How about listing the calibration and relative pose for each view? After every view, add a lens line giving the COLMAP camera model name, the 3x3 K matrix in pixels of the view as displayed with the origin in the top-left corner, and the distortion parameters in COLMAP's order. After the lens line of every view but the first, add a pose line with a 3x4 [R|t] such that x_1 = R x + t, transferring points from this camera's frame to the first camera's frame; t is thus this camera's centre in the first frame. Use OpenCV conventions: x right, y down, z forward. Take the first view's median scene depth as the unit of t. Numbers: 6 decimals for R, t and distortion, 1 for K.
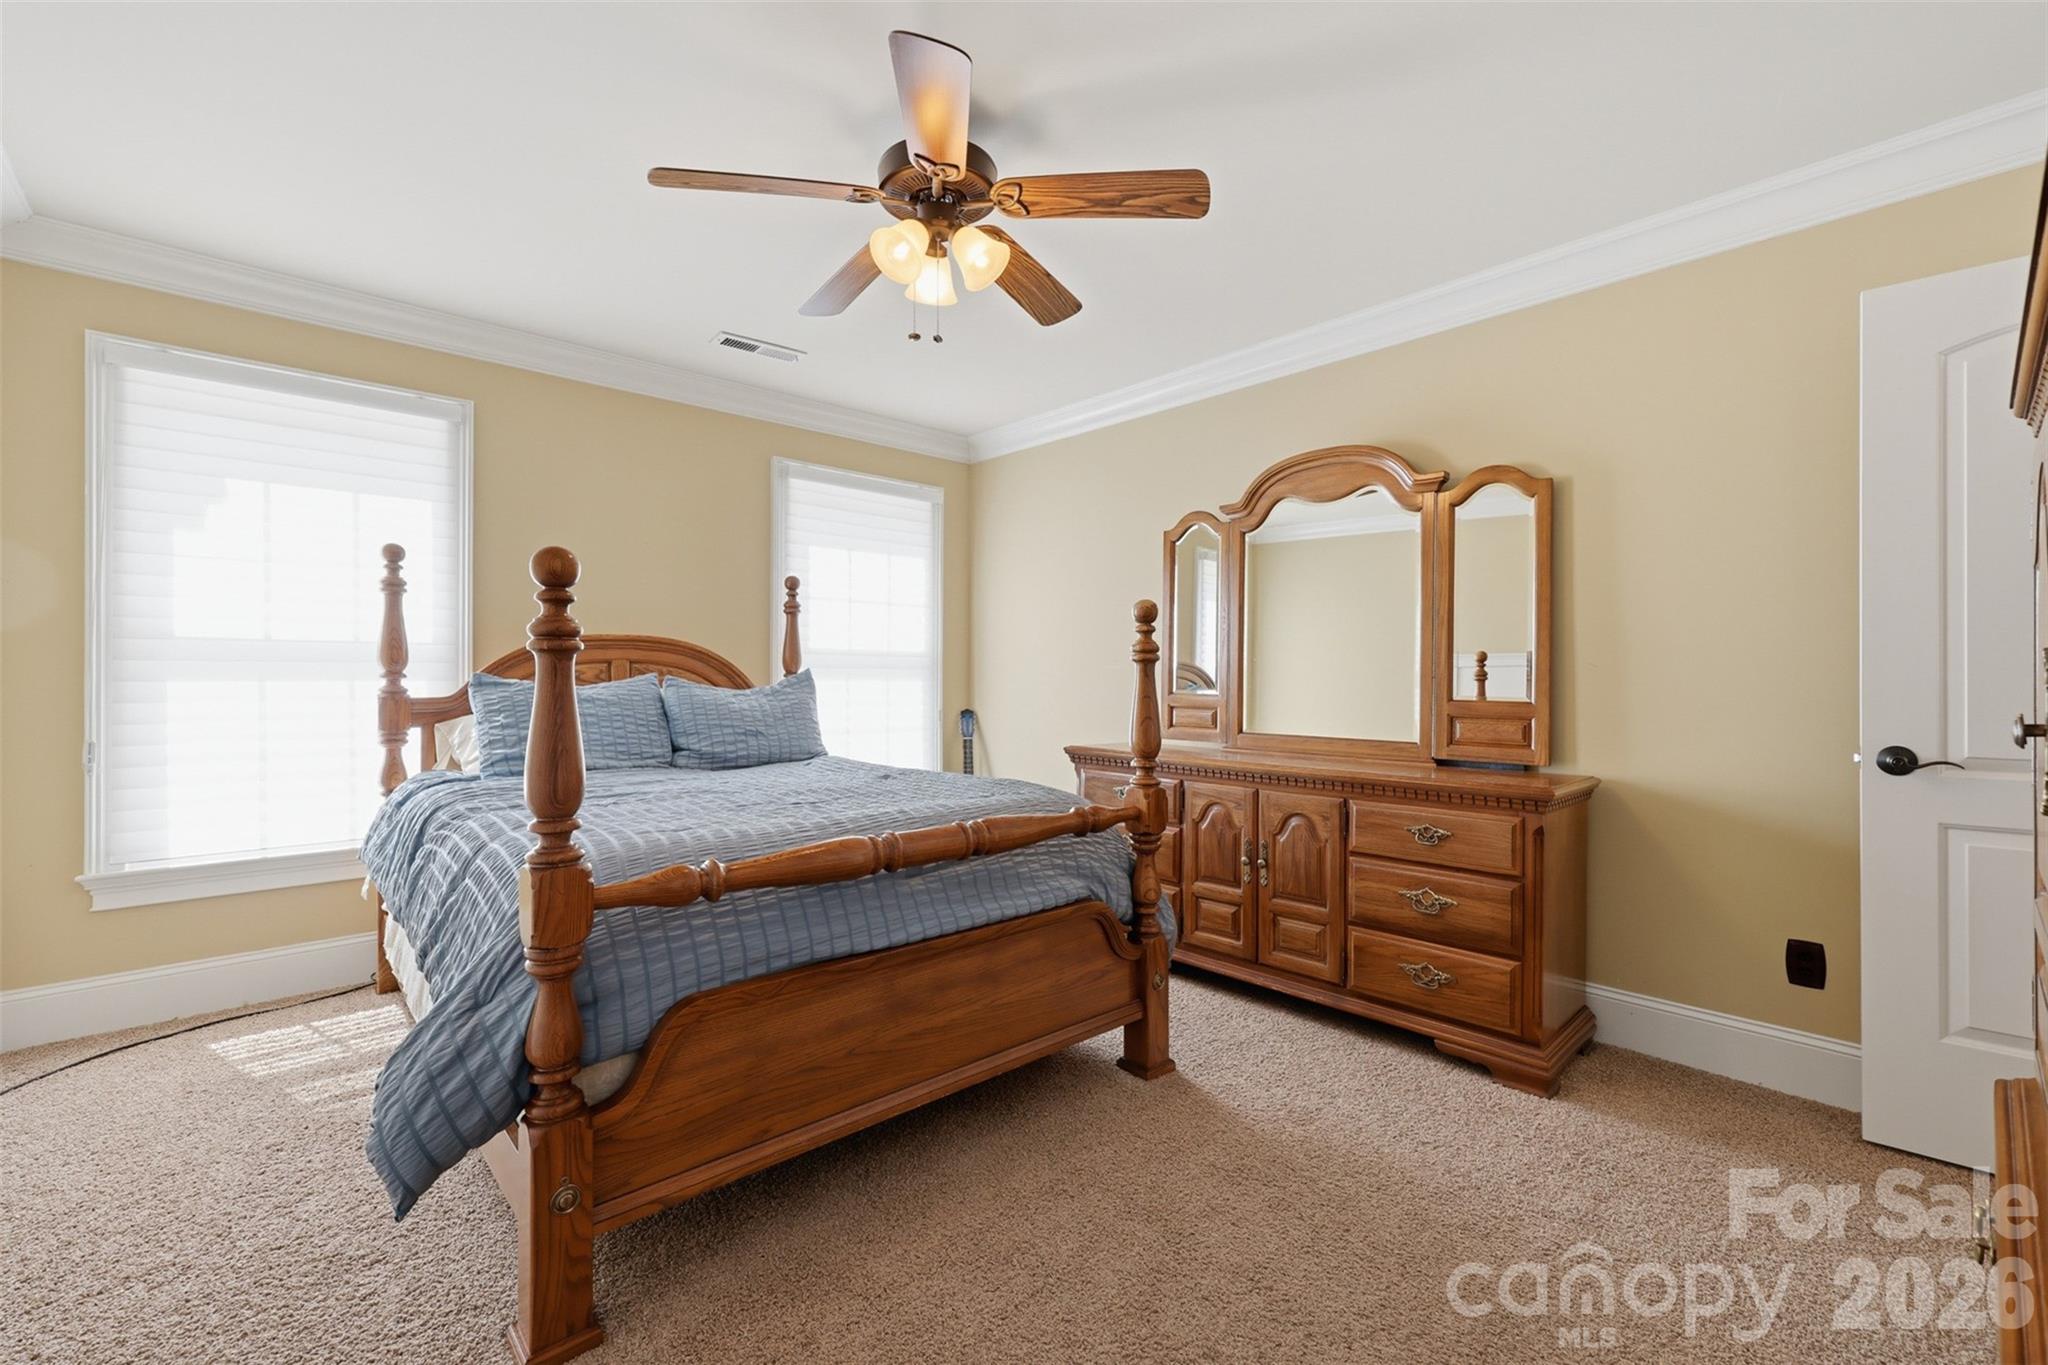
lens RADIAL K [[825.5, 0, 1027.3], [0, 825.5, 670.3], [0, 0, 1]] dist [0.001121, 0.000207]
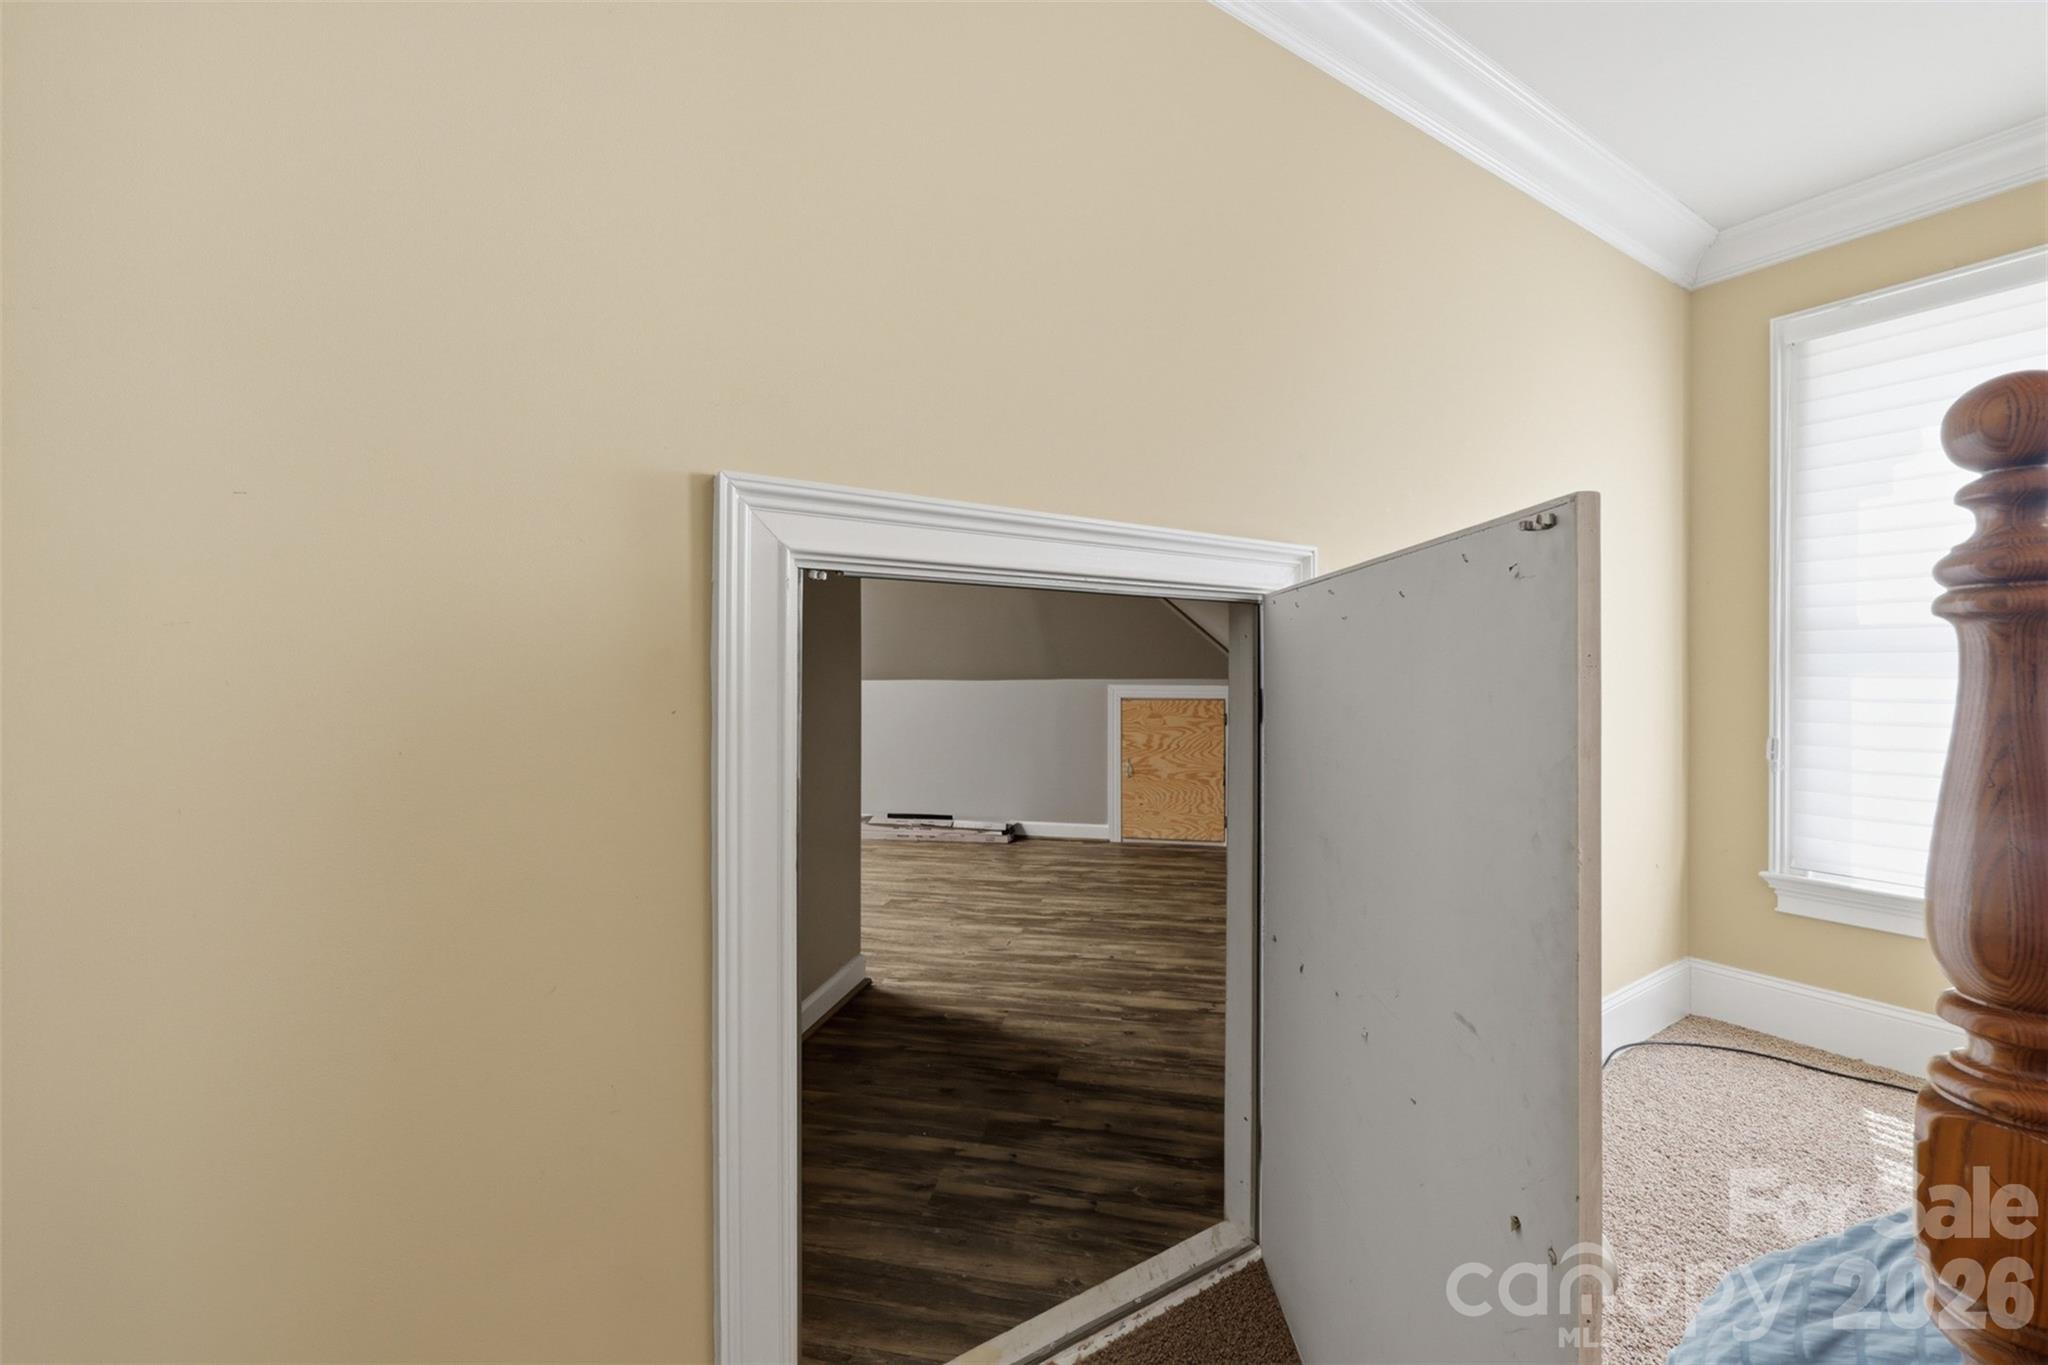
lens RADIAL K [[806.6, 0, 1020.0], [0, 806.6, 672.7], [0, 0, 1]] dist [-0.011645, 0.000091]
pose [[-0.181622, 0.004775, -0.983357, -0.040517], [0.005690, 0.999977, 0.003805, 0.000179], [0.983352, -0.004904, -0.181645, 0.291678]]
